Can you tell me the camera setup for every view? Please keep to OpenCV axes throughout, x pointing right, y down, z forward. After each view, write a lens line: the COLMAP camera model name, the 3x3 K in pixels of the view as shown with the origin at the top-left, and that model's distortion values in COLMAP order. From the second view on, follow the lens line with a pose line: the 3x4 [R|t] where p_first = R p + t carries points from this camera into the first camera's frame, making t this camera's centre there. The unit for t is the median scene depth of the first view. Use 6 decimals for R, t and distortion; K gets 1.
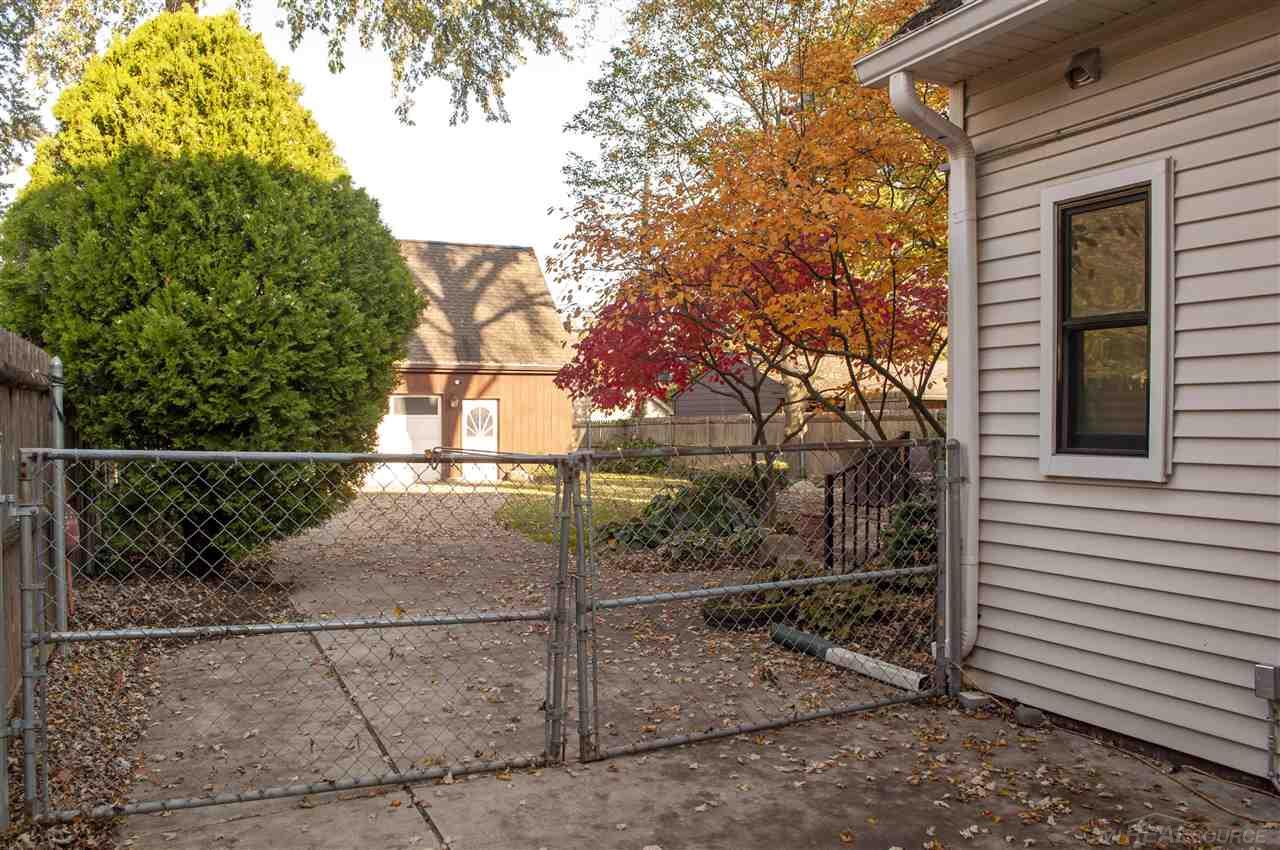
lens RADIAL K [[1033.4, 0, 640.0], [0, 1033.4, 425.0], [0, 0, 1]] dist [-0.006798, 0.092271]
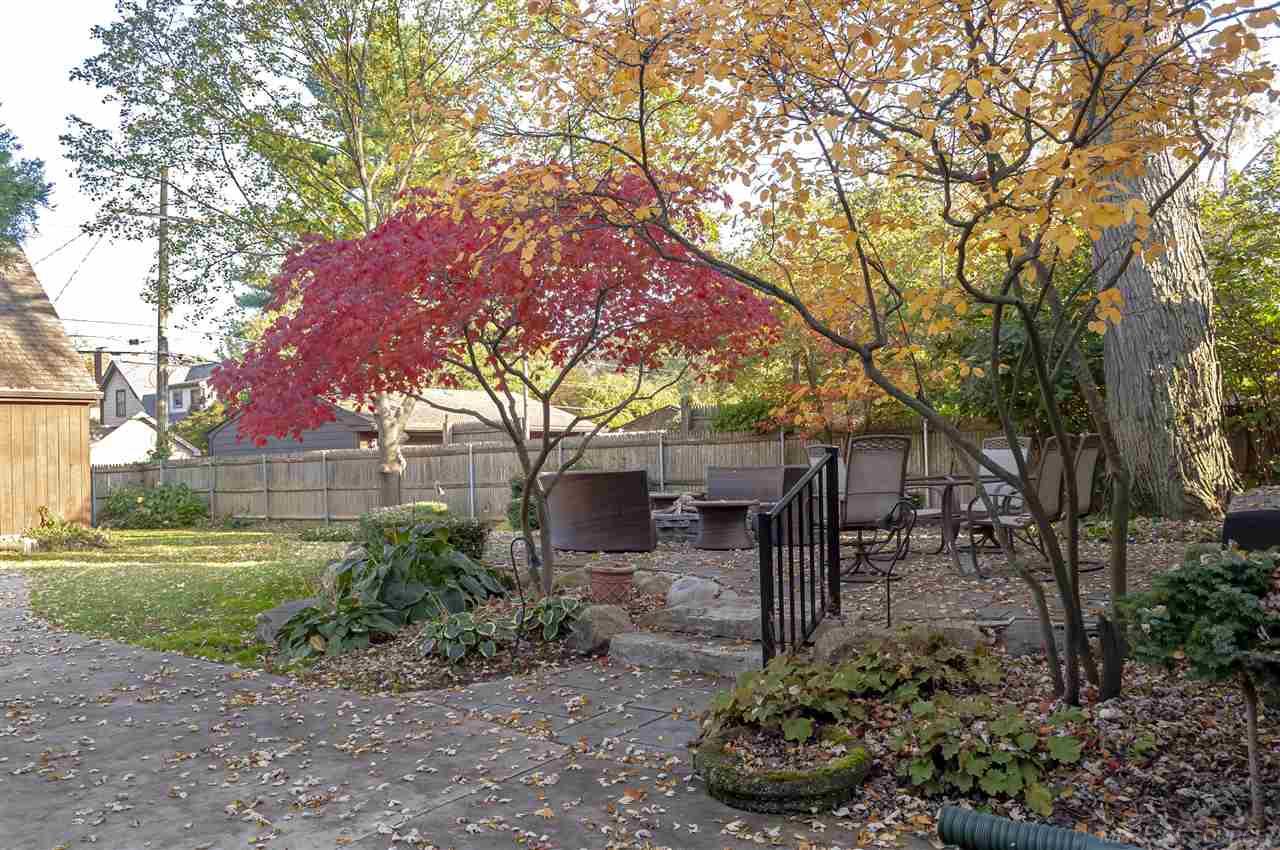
lens RADIAL K [[1033.4, 0, 640.0], [0, 1033.4, 425.0], [0, 0, 1]] dist [-0.006798, 0.092271]
pose [[0.888714, -0.013712, 0.458257, -0.050597], [0.030835, 0.999077, -0.029906, 0.002176], [-0.457424, 0.040708, 0.888317, 0.122159]]
